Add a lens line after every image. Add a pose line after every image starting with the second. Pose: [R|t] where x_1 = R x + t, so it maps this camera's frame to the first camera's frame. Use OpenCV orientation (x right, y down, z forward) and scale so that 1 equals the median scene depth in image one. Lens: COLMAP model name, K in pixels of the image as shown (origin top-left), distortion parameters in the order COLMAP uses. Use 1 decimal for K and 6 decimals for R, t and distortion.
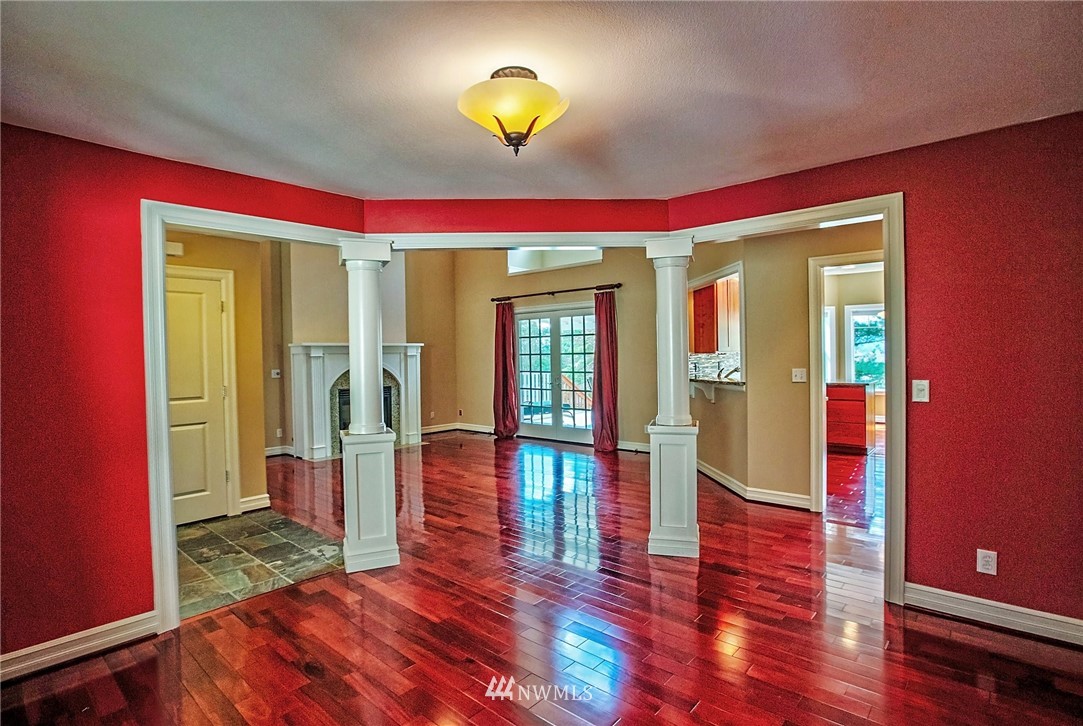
lens RADIAL K [[530.6, 0, 540.2], [0, 530.6, 364.0], [0, 0, 1]] dist [-0.049776, 0.006221]
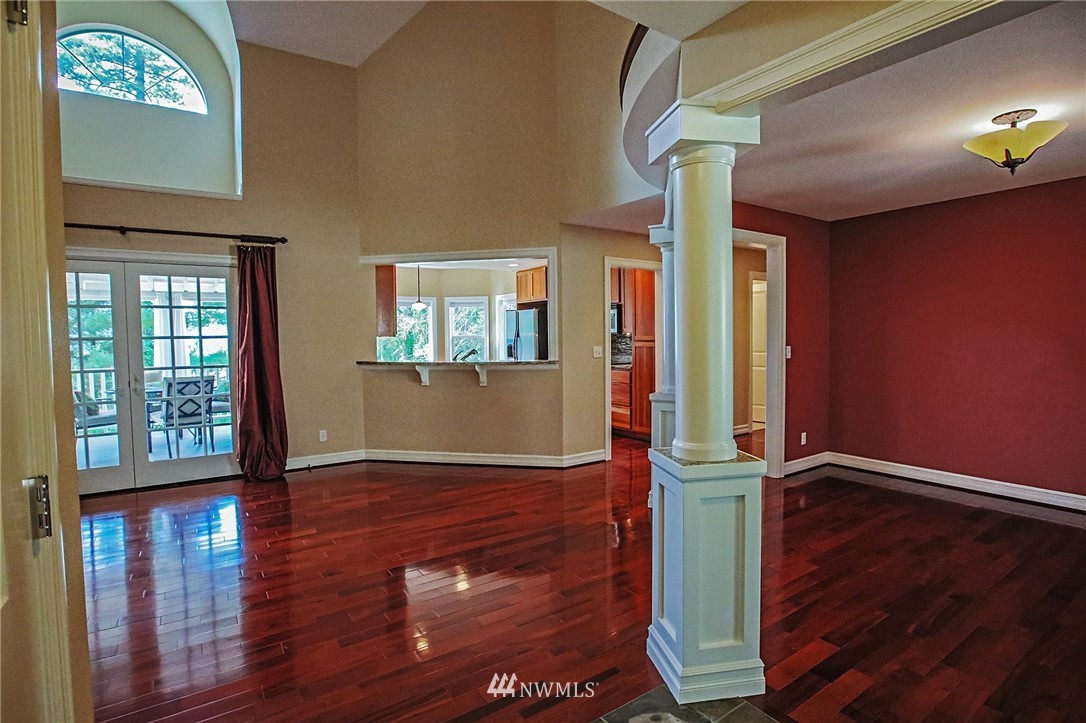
lens RADIAL K [[532.1, 0, 541.9], [0, 532.1, 351.0], [0, 0, 1]] dist [-0.049776, 0.006221]
pose [[0.253619, -0.017007, 0.967155, -0.387094], [0.027437, 0.999570, 0.010382, 0.001329], [-0.966915, 0.023903, 0.253976, 0.426052]]
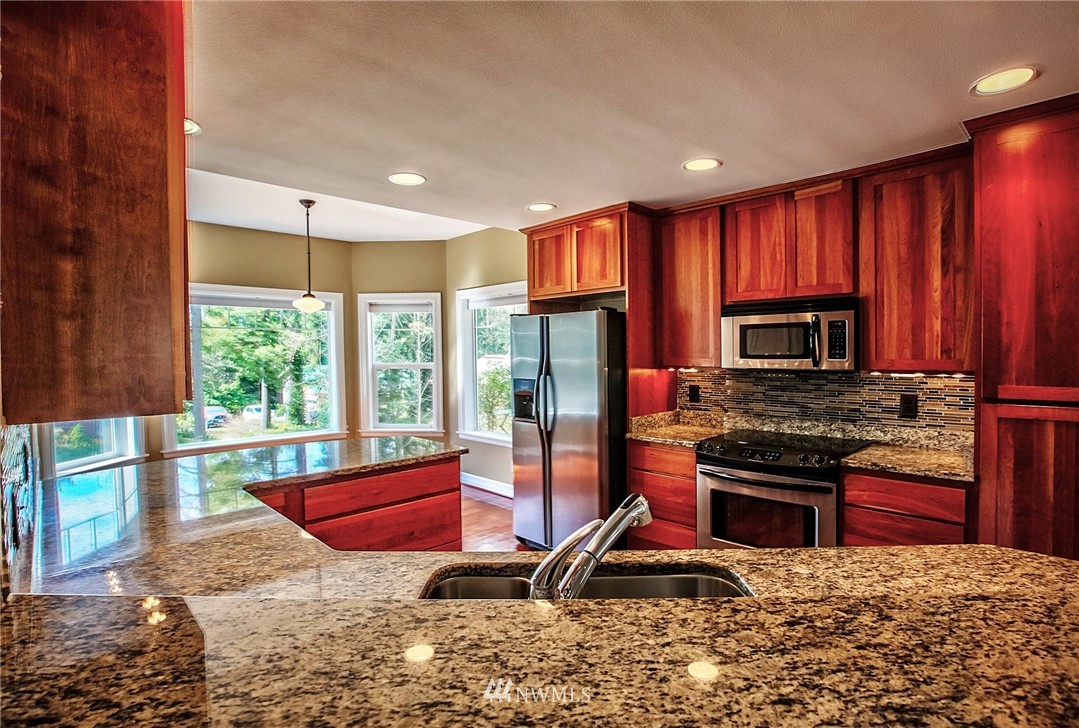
lens RADIAL K [[528.7, 0, 537.3], [0, 528.7, 365.3], [0, 0, 1]] dist [-0.049776, 0.006221]
pose [[0.074332, -0.009559, 0.997188, 0.135236], [0.025595, 0.999643, 0.007674, -0.027789], [-0.996905, 0.024952, 0.074551, 0.698259]]
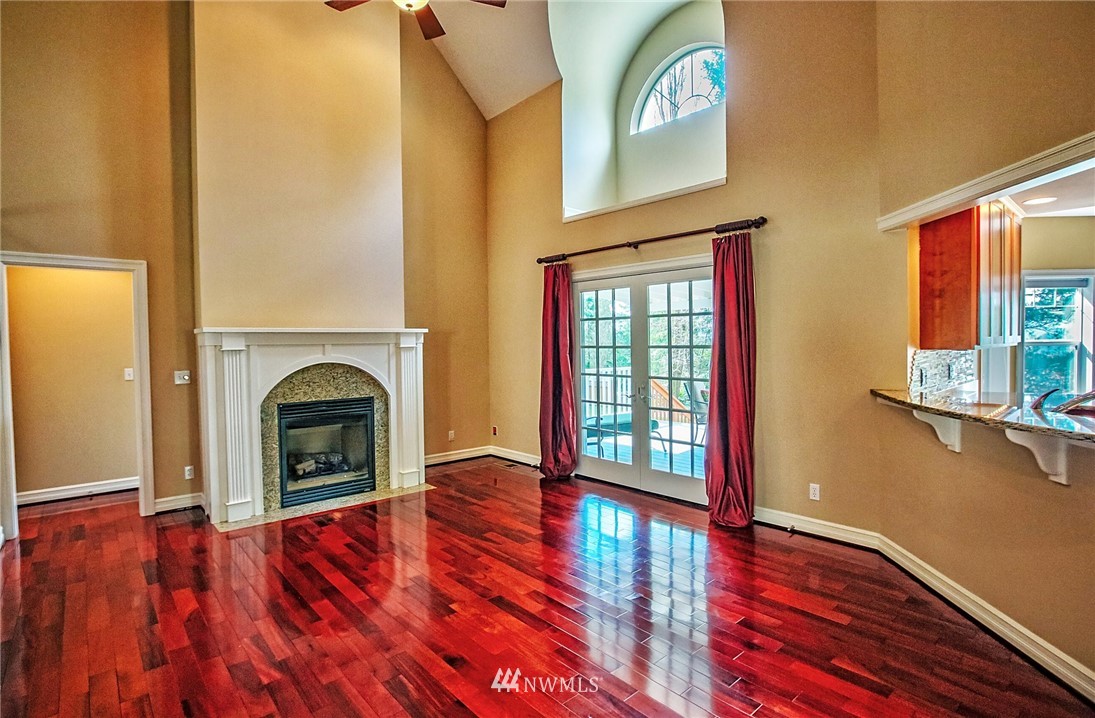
lens RADIAL K [[554.4, 0, 547.8], [0, 554.4, 357.5], [0, 0, 1]] dist [-0.028824, 0.000830]
pose [[0.992988, 0.007890, -0.117954, -0.000106], [-0.006590, 0.999913, 0.011408, -0.013111], [0.118034, -0.010551, 0.992954, 0.362604]]
